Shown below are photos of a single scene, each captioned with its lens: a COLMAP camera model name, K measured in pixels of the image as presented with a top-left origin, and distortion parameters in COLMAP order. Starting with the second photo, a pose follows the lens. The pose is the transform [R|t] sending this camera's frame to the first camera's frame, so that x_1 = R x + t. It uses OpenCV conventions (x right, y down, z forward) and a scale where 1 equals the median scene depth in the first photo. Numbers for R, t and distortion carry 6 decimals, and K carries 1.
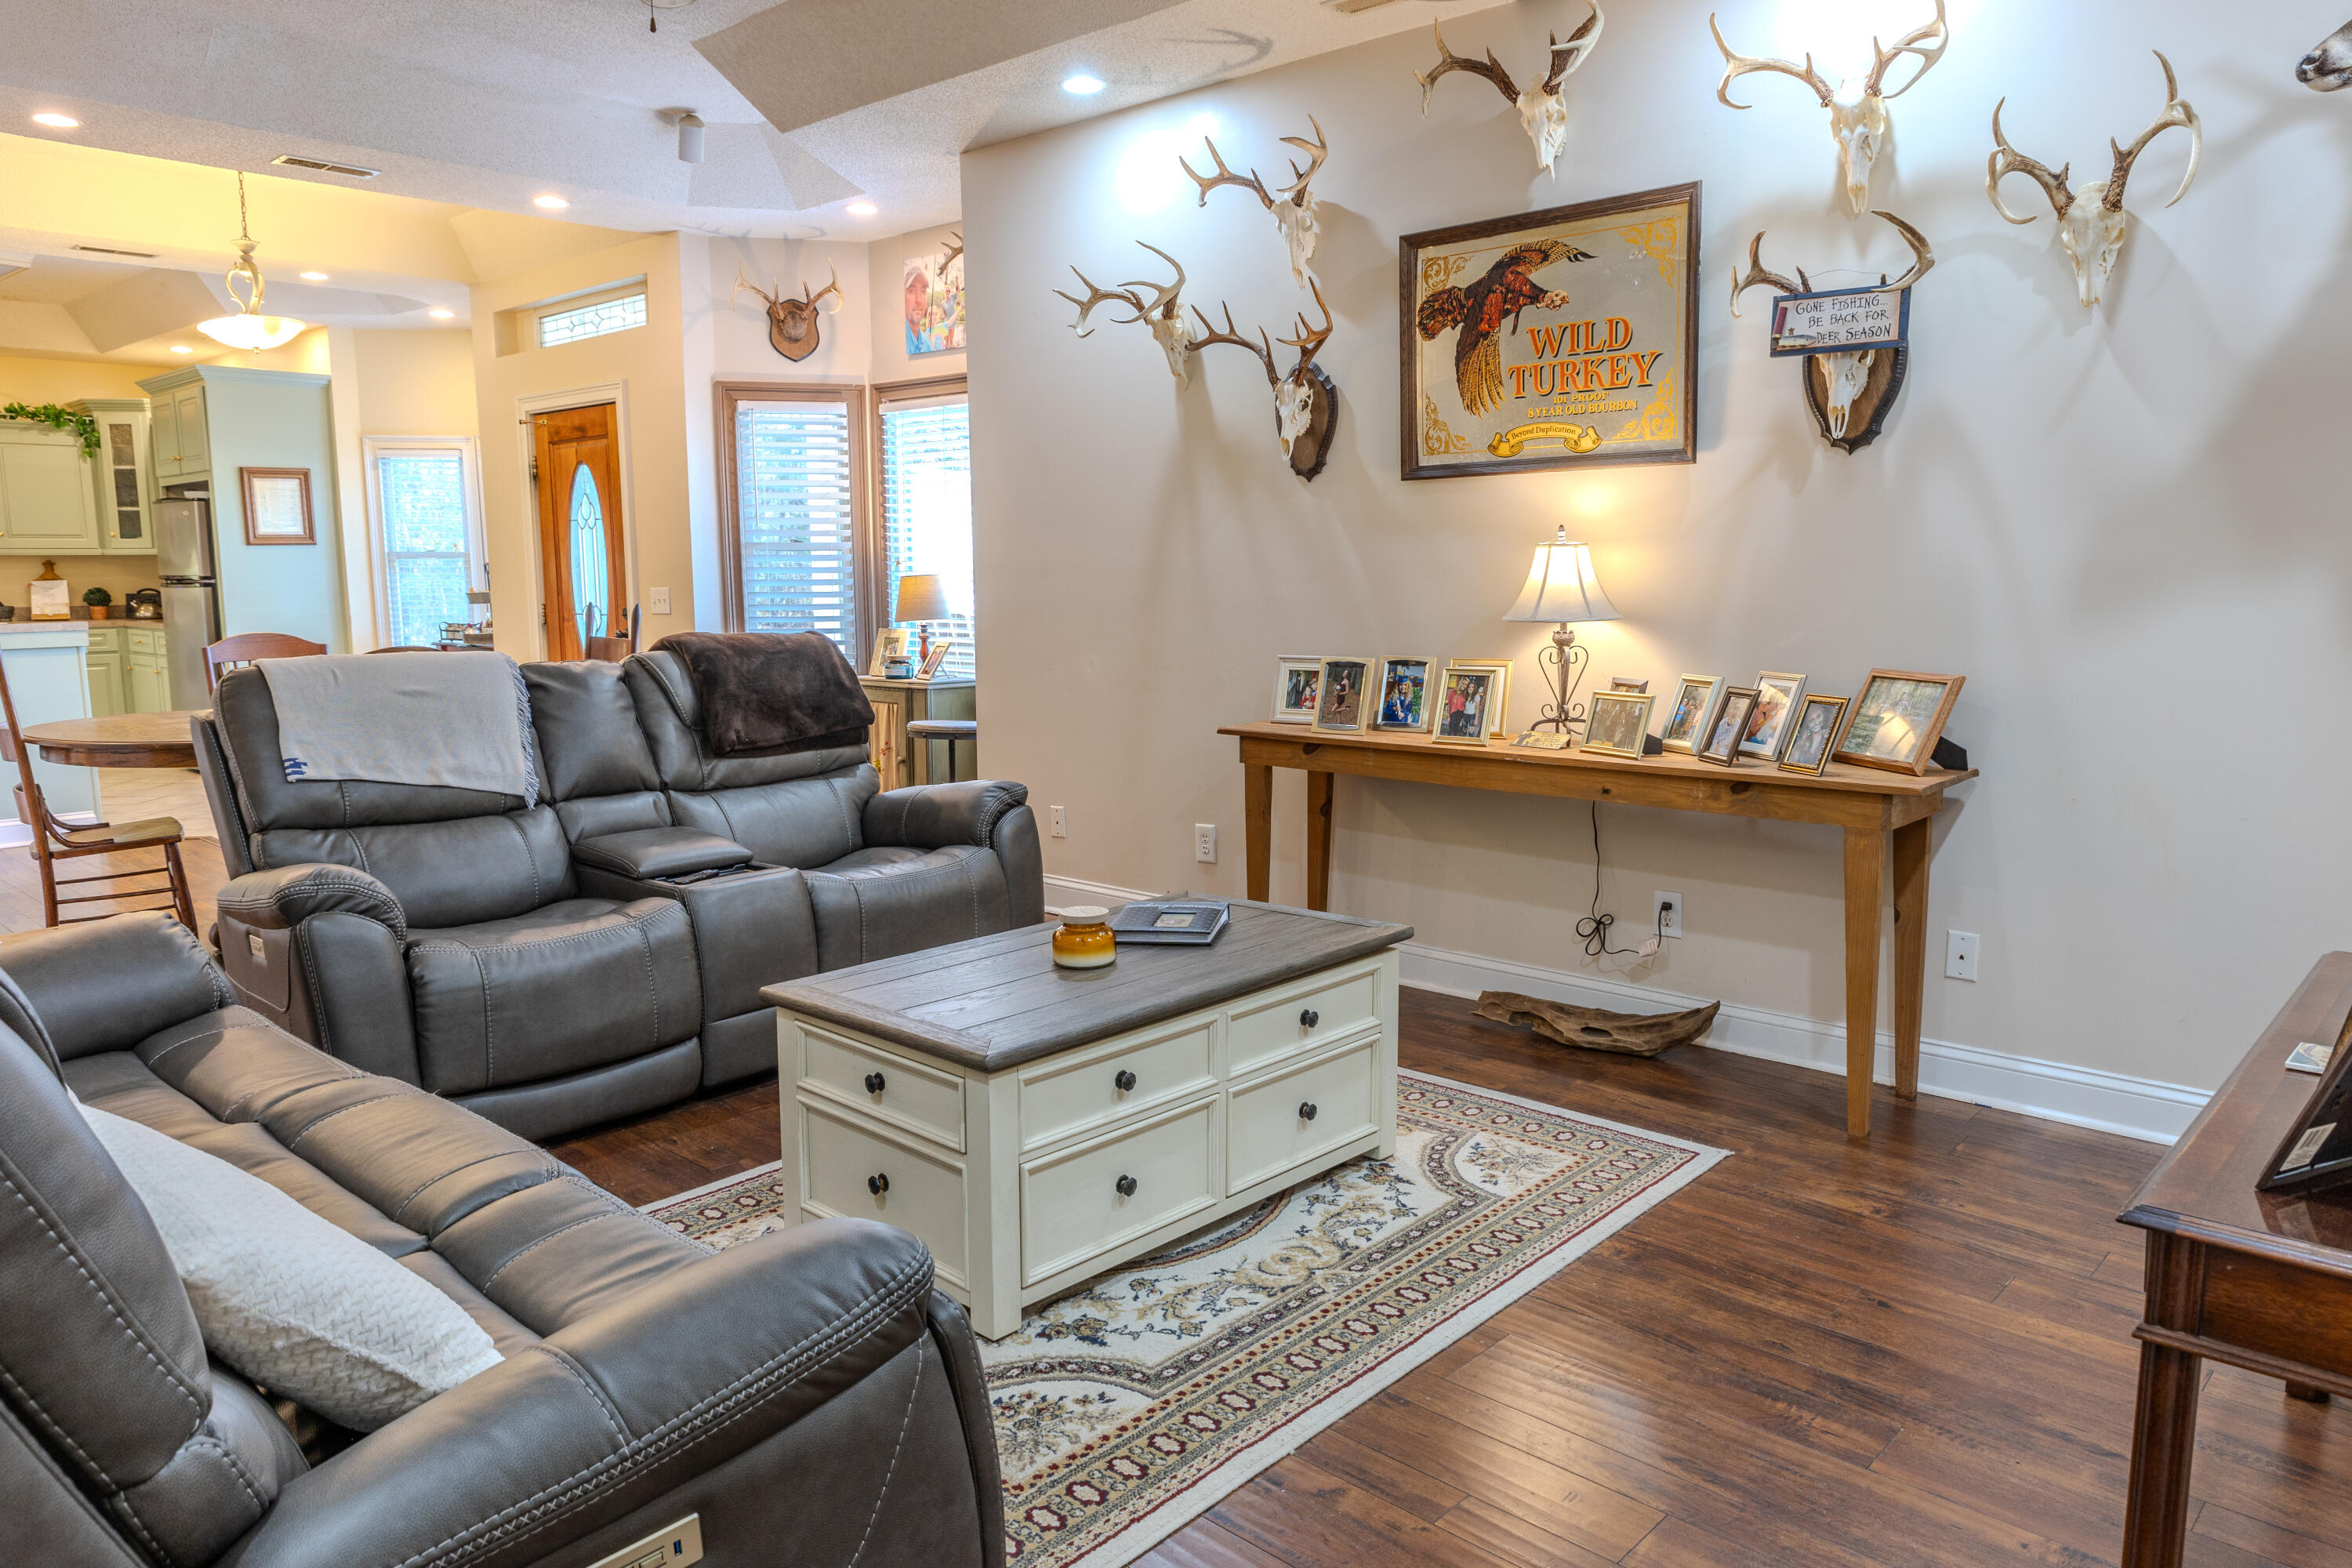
lens RADIAL K [[1557.9, 0, 1136.7], [0, 1557.9, 780.8], [0, 0, 1]] dist [-0.001484, 0.000083]
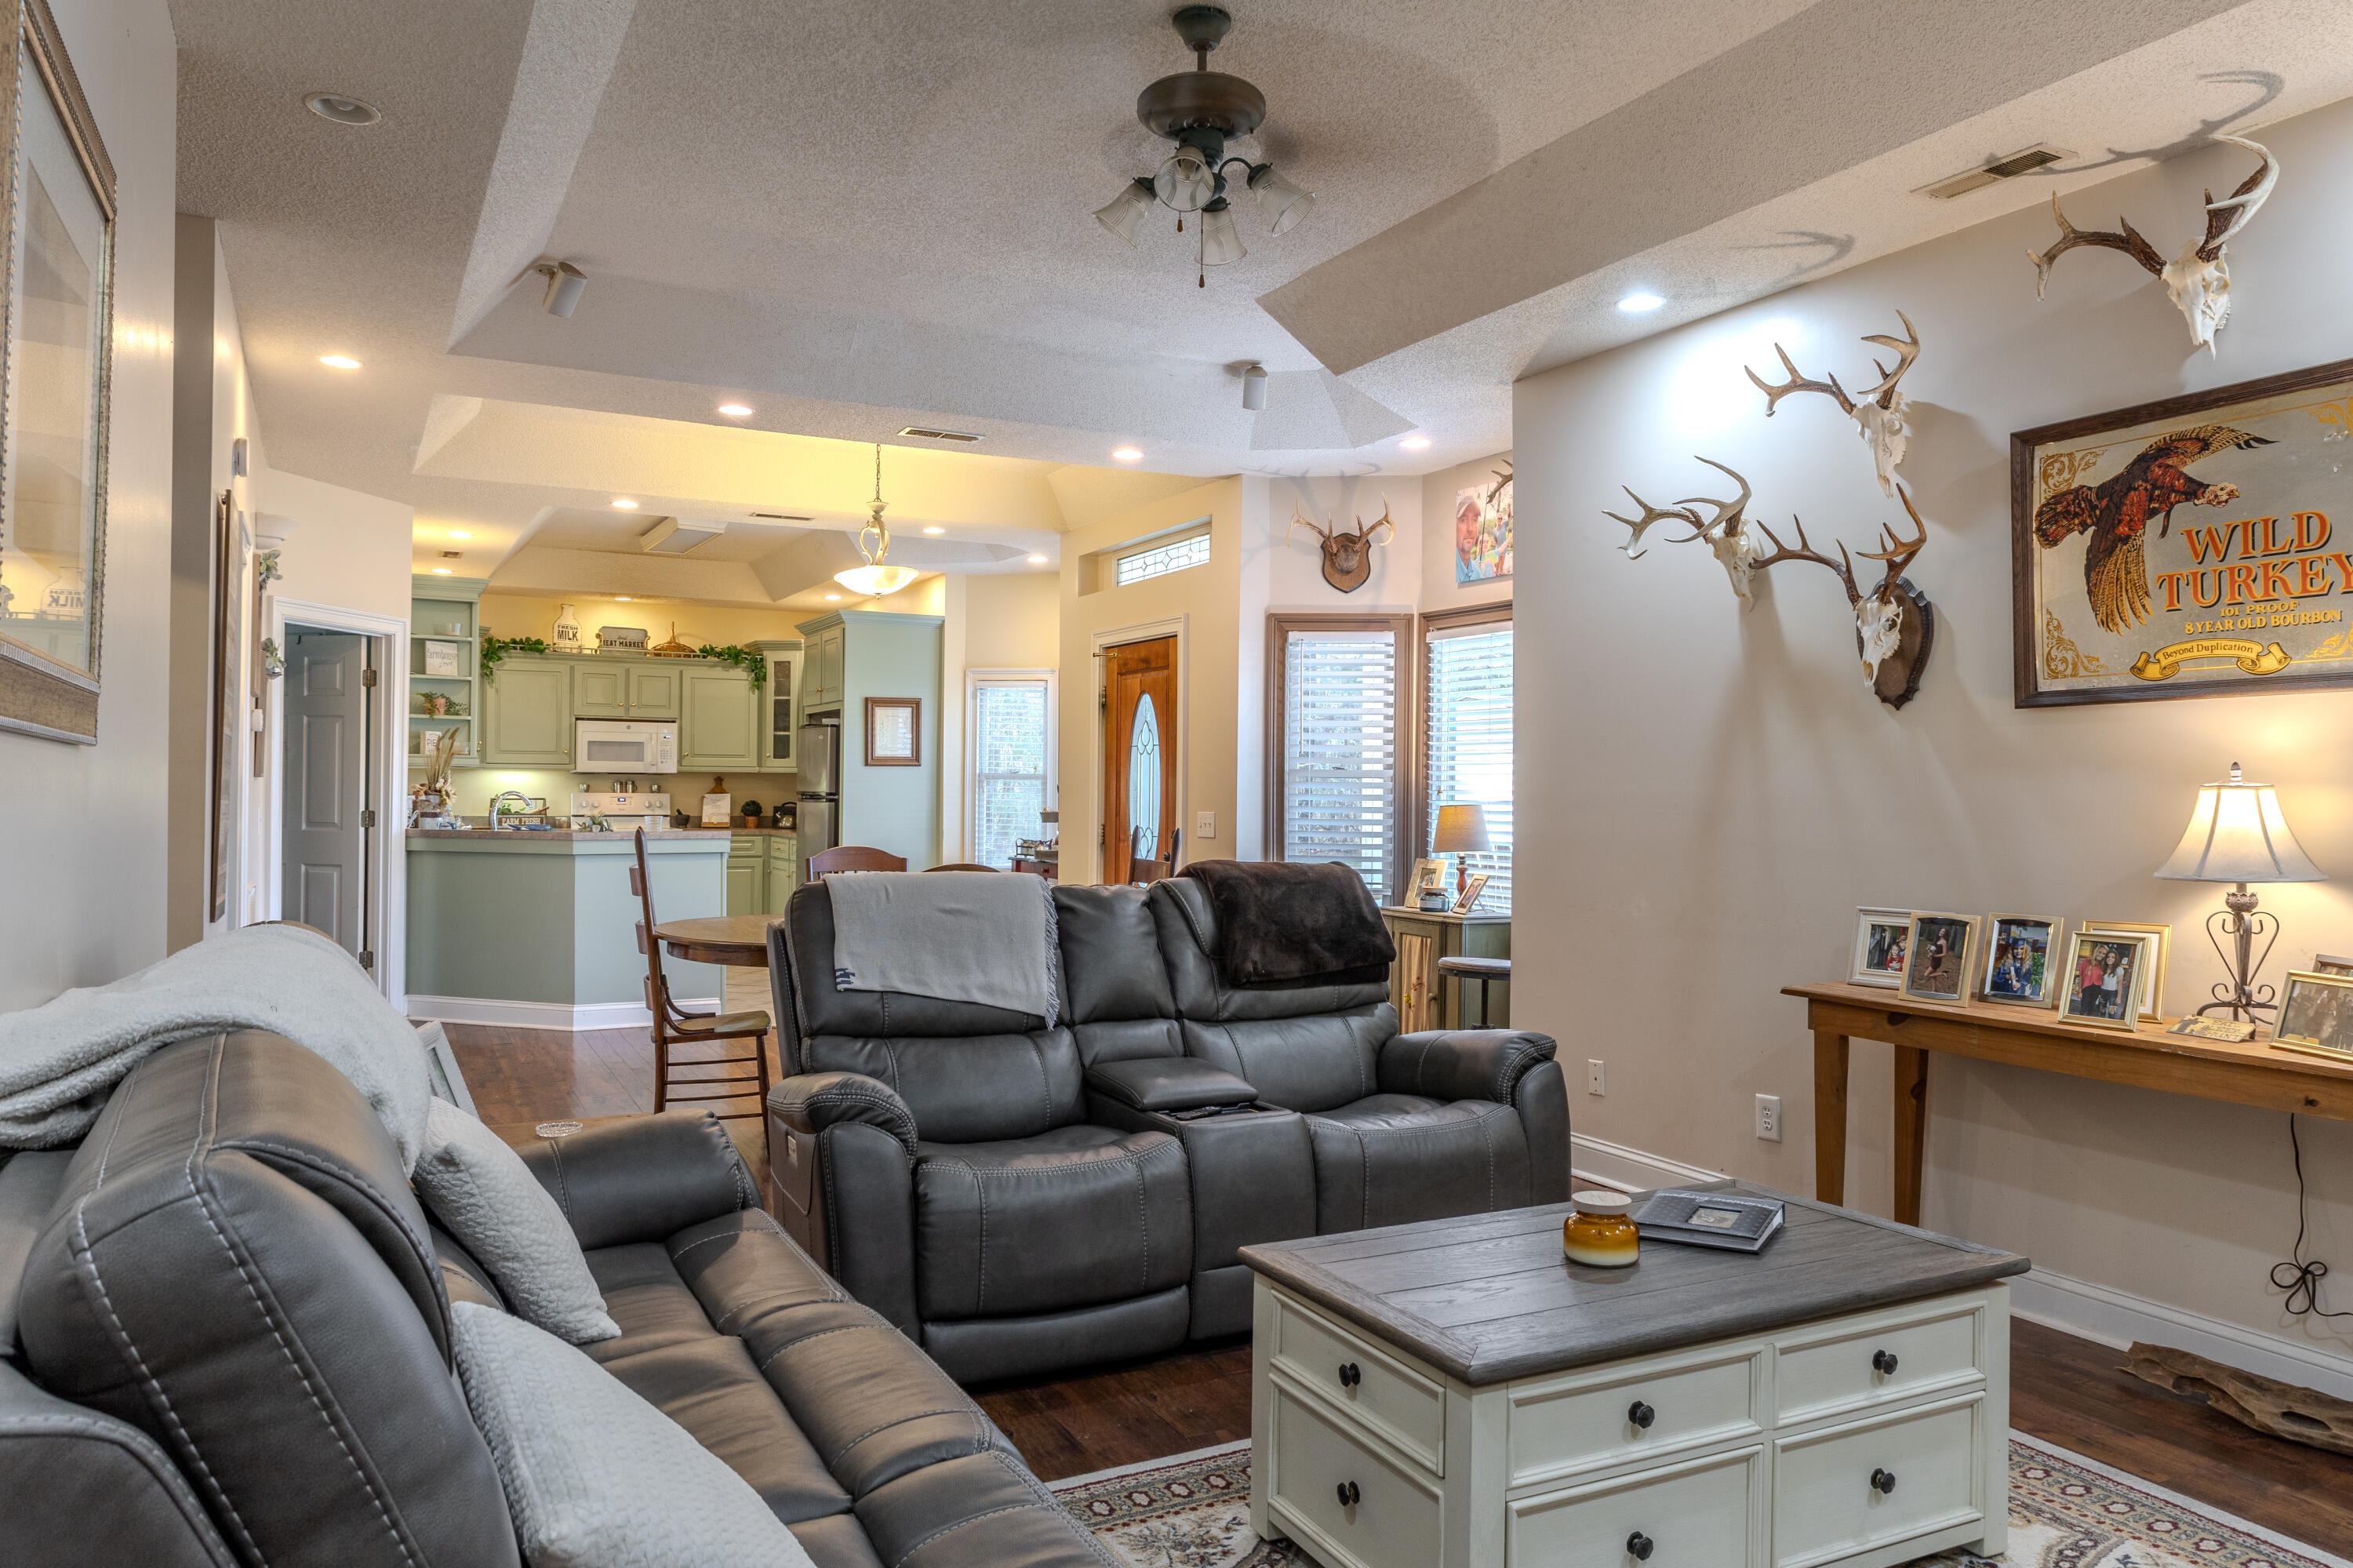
lens RADIAL K [[1558.6, 0, 1164.6], [0, 1558.6, 792.0], [0, 0, 1]] dist [-0.001484, 0.000083]
pose [[0.942151, 0.015402, -0.334834, 0.016353], [-0.060472, 0.990362, -0.124600, -0.012095], [0.329687, 0.137641, 0.934003, 0.051806]]
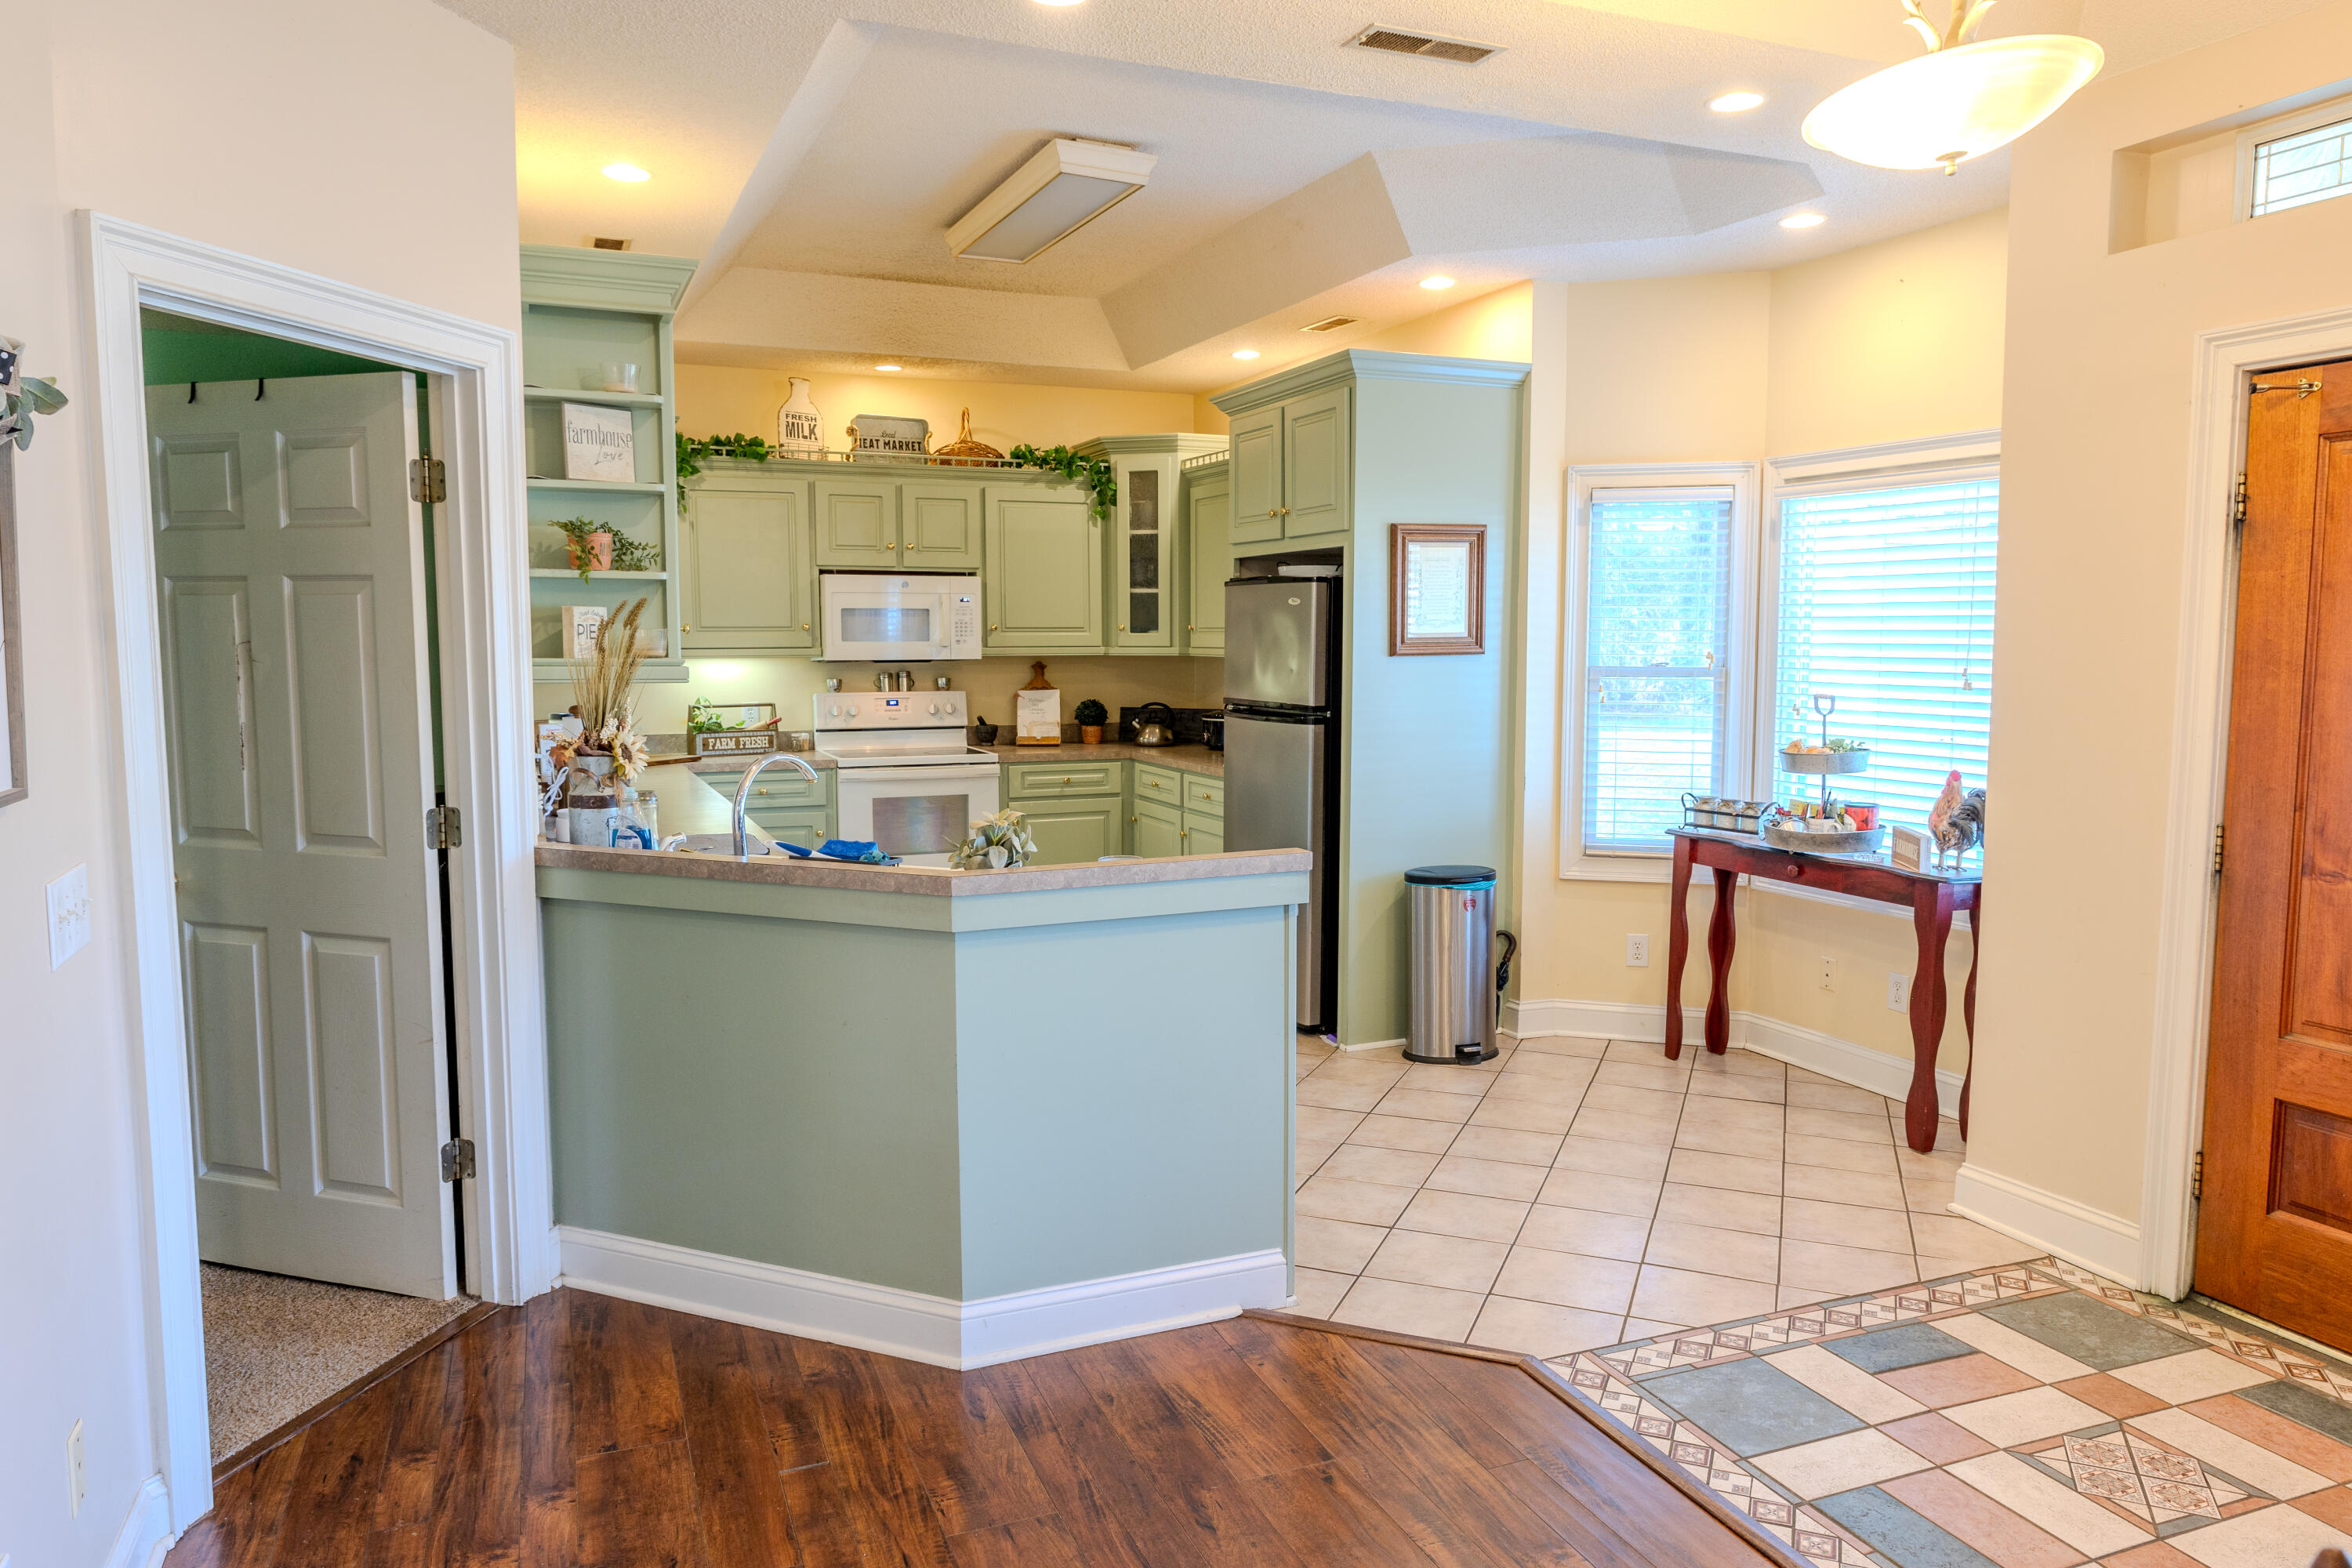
lens RADIAL K [[1557.9, 0, 1183.7], [0, 1557.9, 795.3], [0, 0, 1]] dist [-0.001484, 0.000083]
pose [[0.912228, 0.047449, -0.406925, -0.827208], [-0.059888, 0.998045, -0.017879, -0.172392], [0.405281, 0.040680, 0.913286, 0.894758]]
